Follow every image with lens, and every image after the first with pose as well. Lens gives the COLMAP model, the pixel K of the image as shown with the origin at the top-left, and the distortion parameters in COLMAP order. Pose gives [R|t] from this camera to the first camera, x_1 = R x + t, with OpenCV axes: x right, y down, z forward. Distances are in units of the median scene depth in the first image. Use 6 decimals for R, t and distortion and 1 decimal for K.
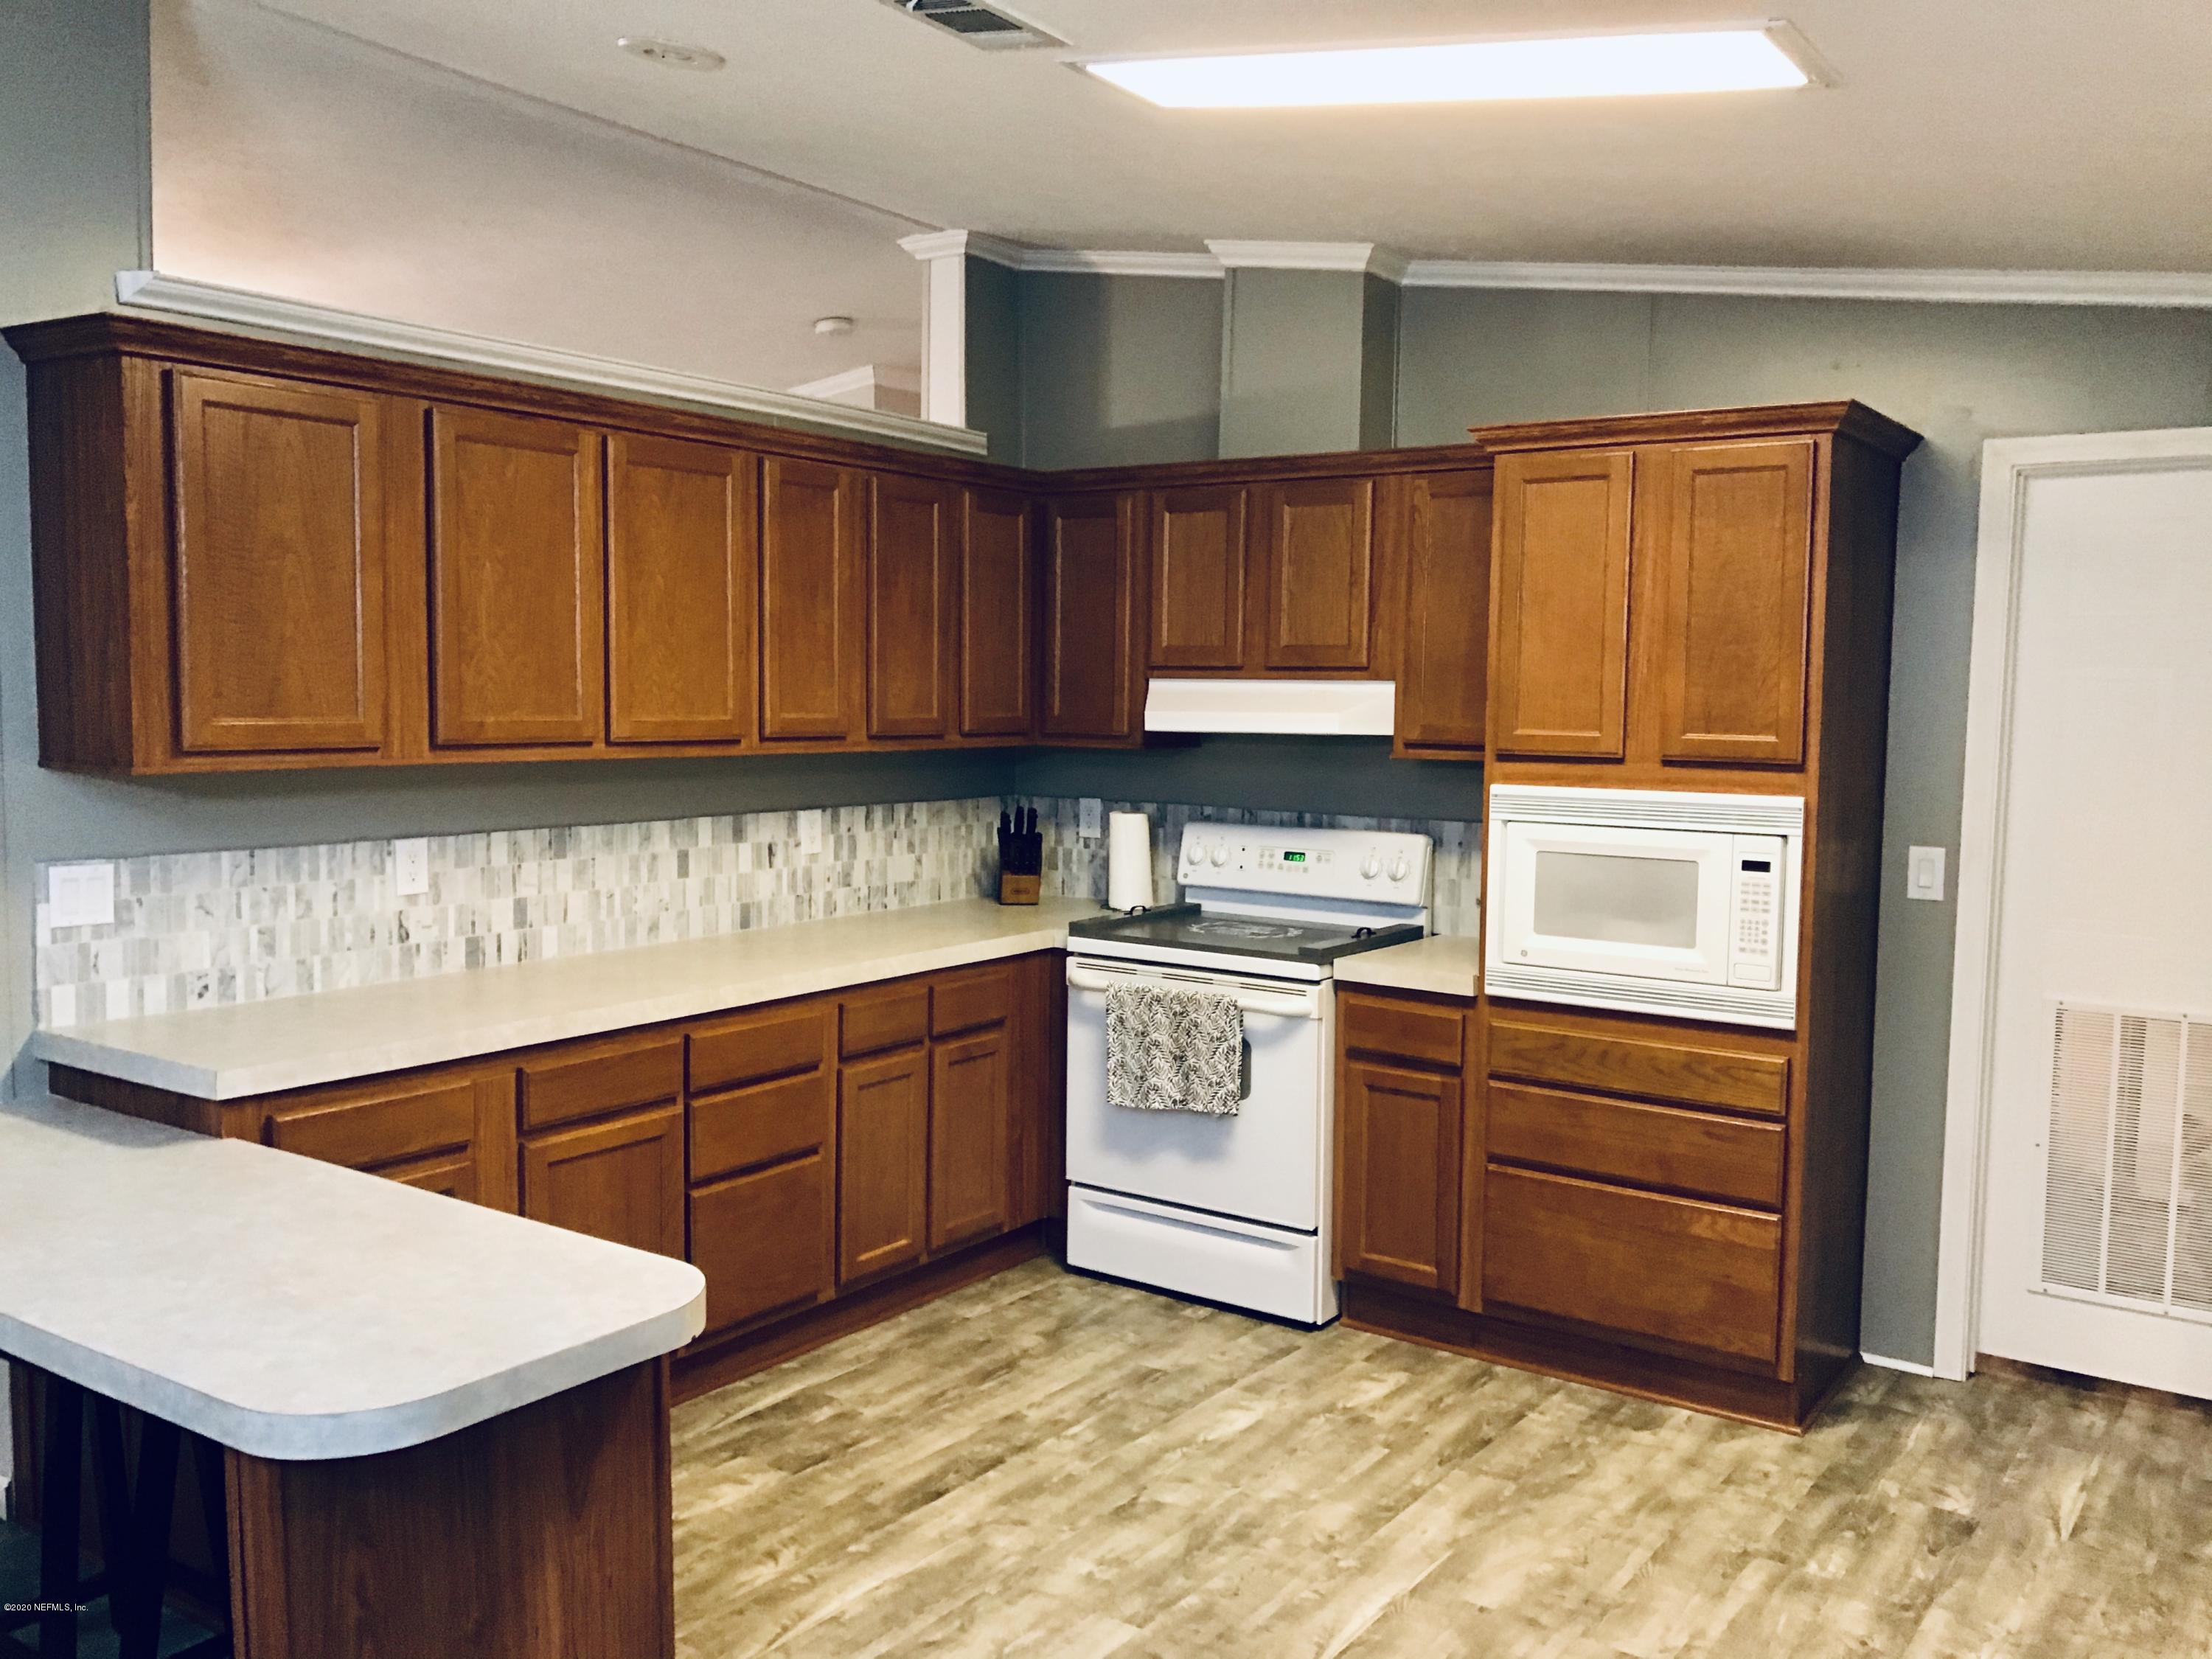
lens RADIAL K [[1818.2, 0, 1098.0], [0, 1818.2, 822.8], [0, 0, 1]] dist [0.022345, -0.037279]
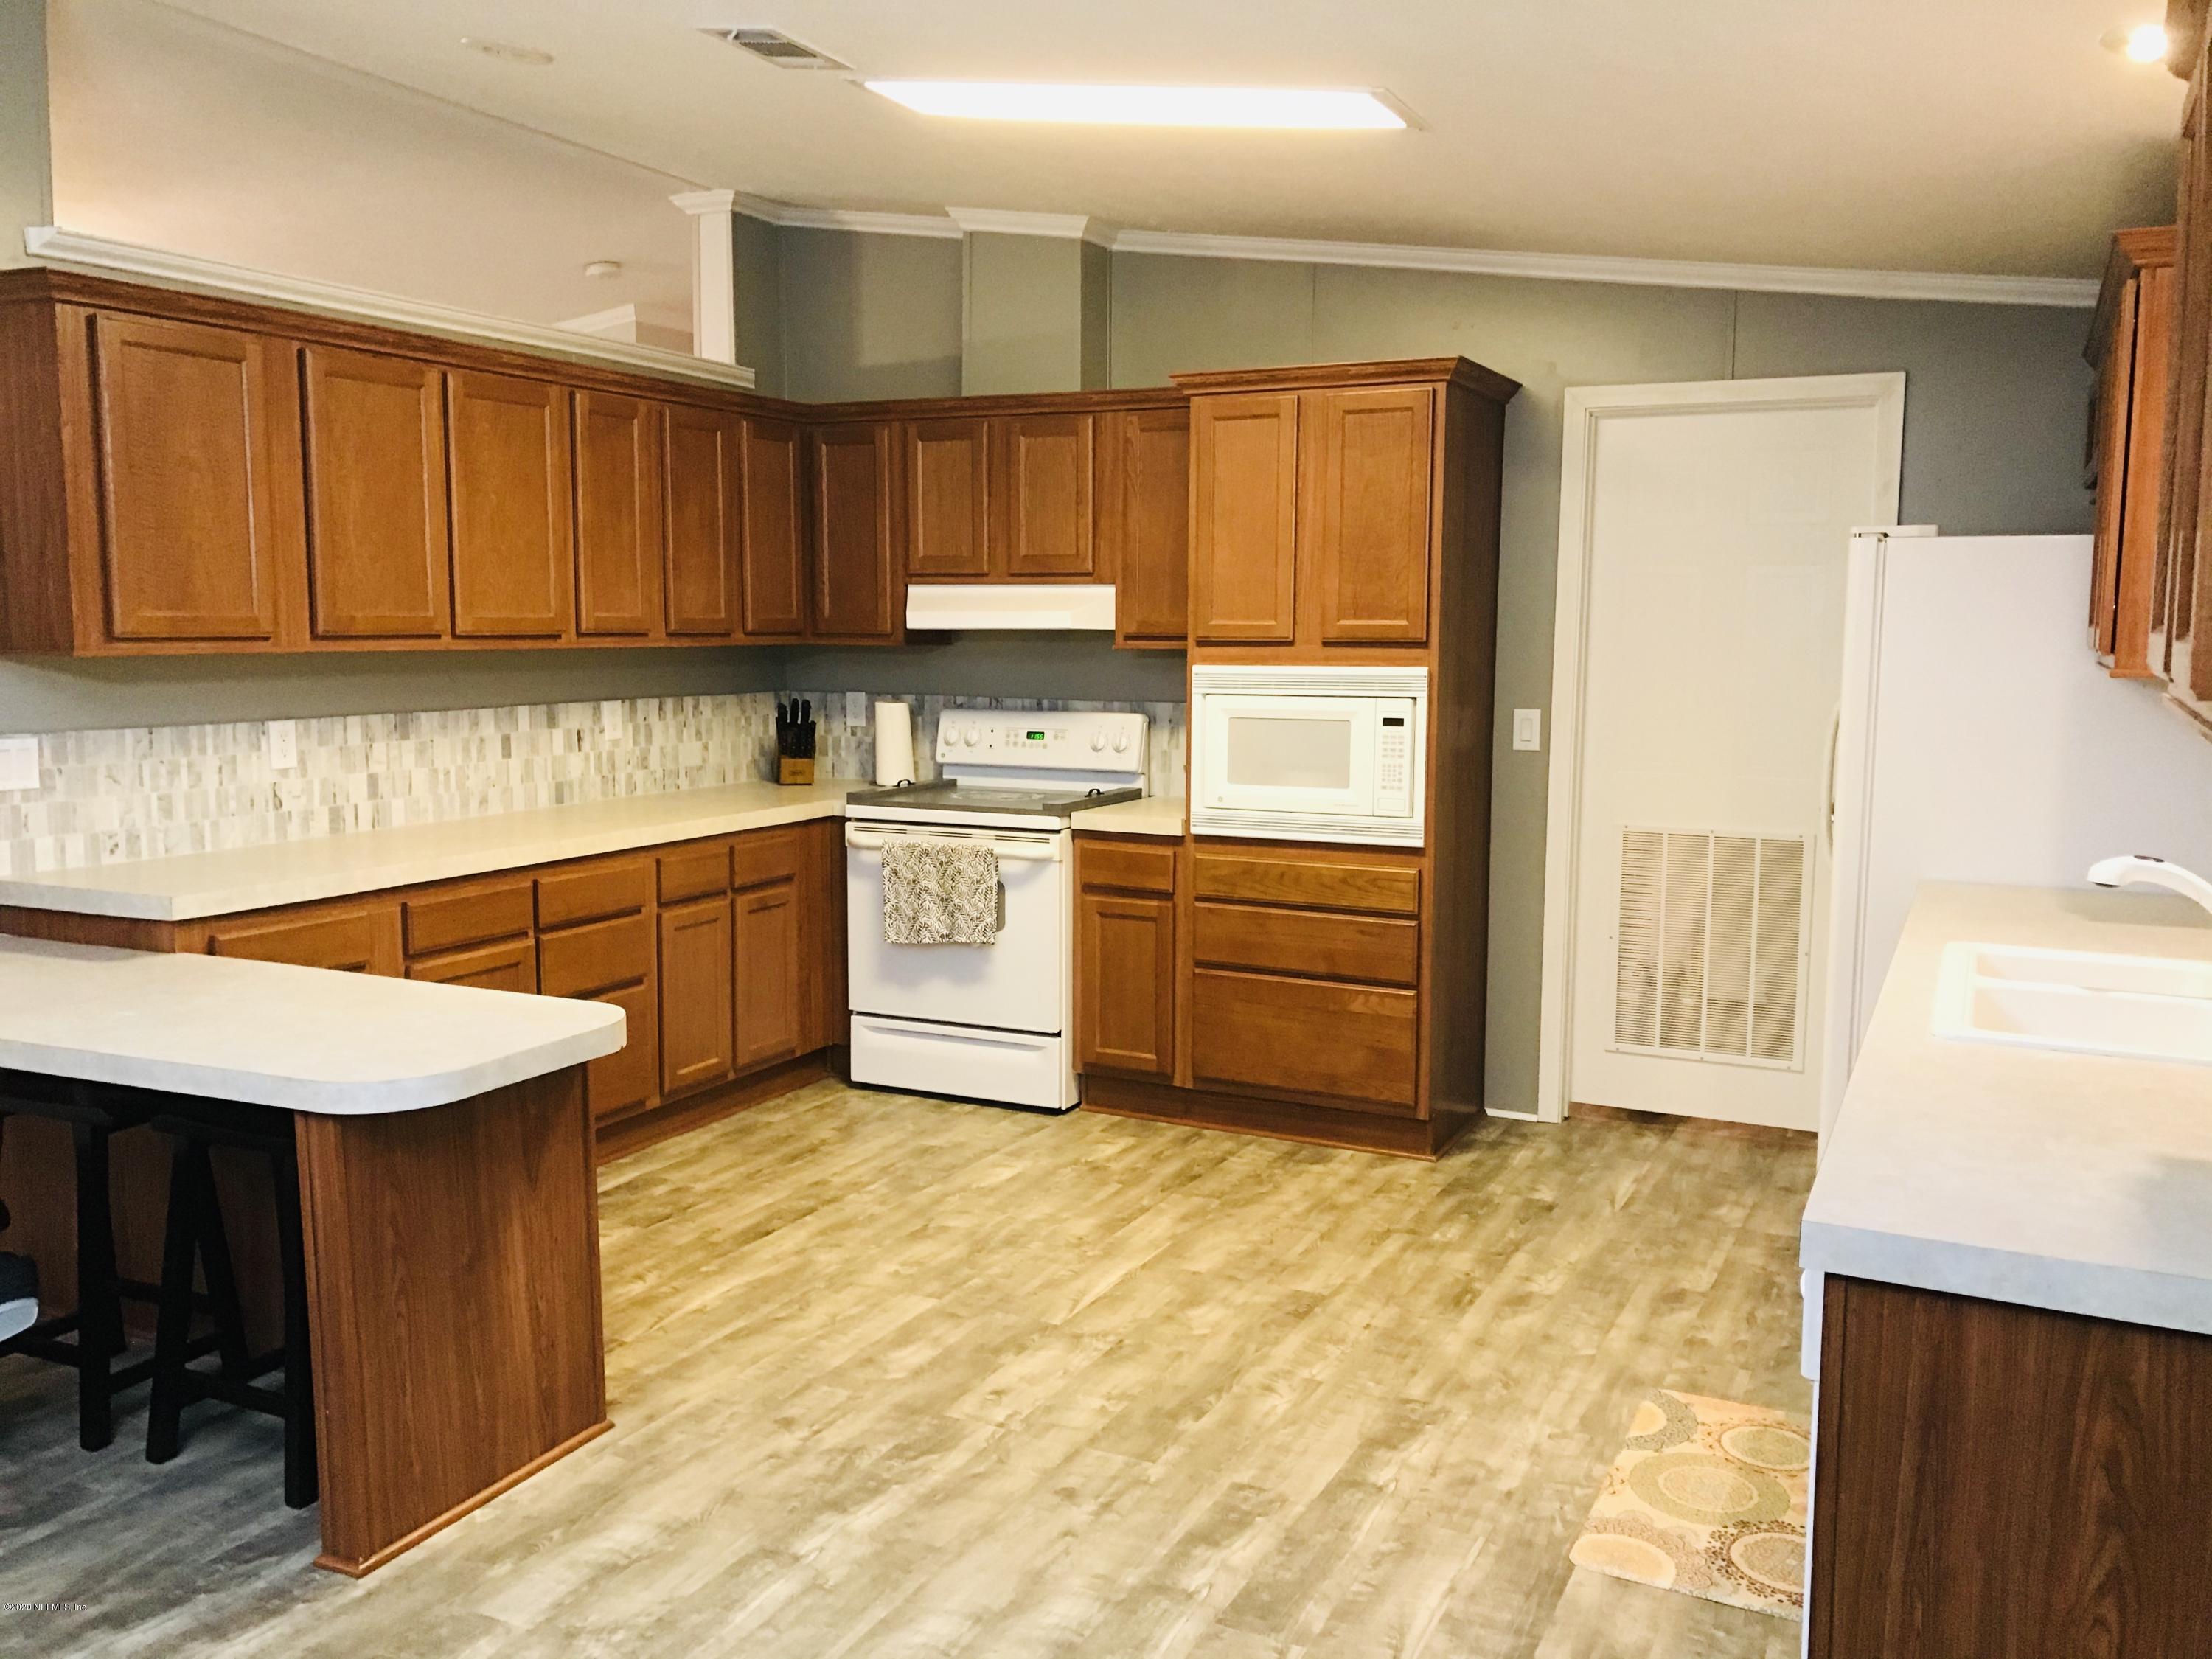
lens RADIAL K [[1818.2, 0, 1098.0], [0, 1818.2, 822.8], [0, 0, 1]] dist [0.022345, -0.037279]
pose [[0.987745, -0.026068, 0.153883, -0.043059], [0.020411, 0.999060, 0.038231, 0.039850], [-0.154735, -0.034622, 0.987349, -0.226824]]
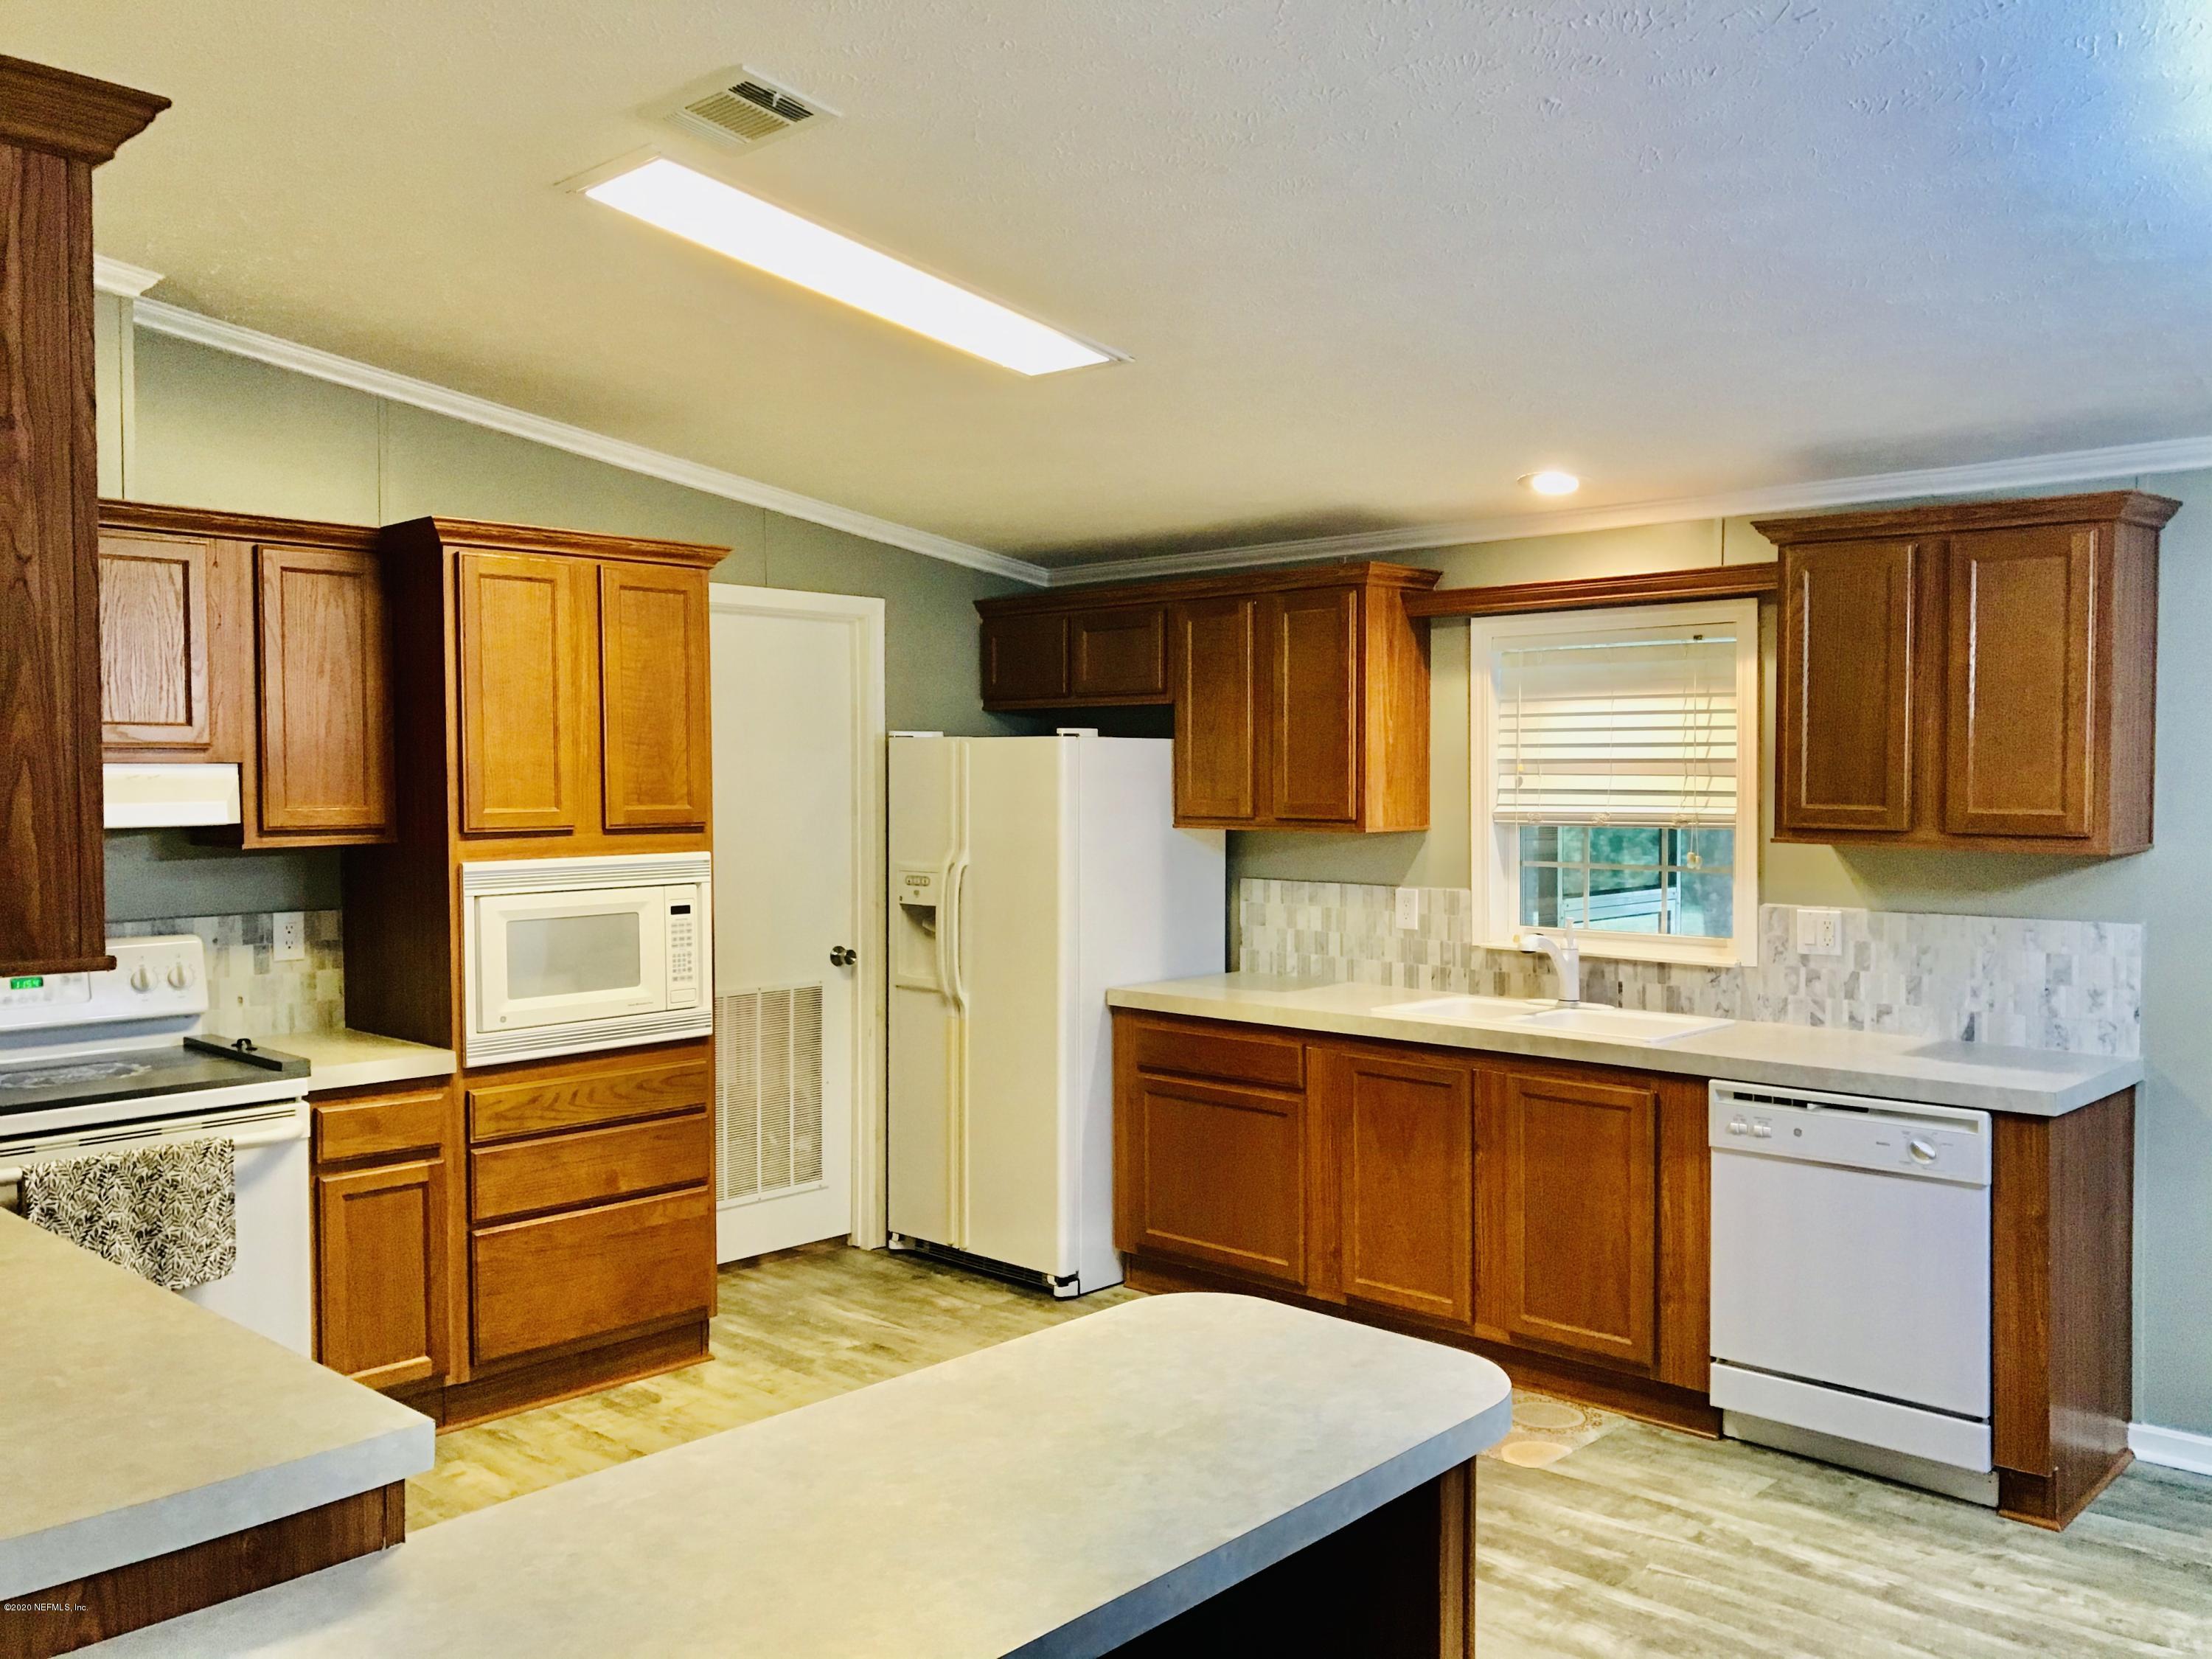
lens RADIAL K [[1818.2, 0, 1098.0], [0, 1818.2, 822.8], [0, 0, 1]] dist [0.022345, -0.037279]
pose [[0.142819, -0.042229, 0.988848, -0.783767], [0.085132, 0.995911, 0.030235, -0.046313], [-0.986081, 0.079865, 0.145830, 0.512192]]
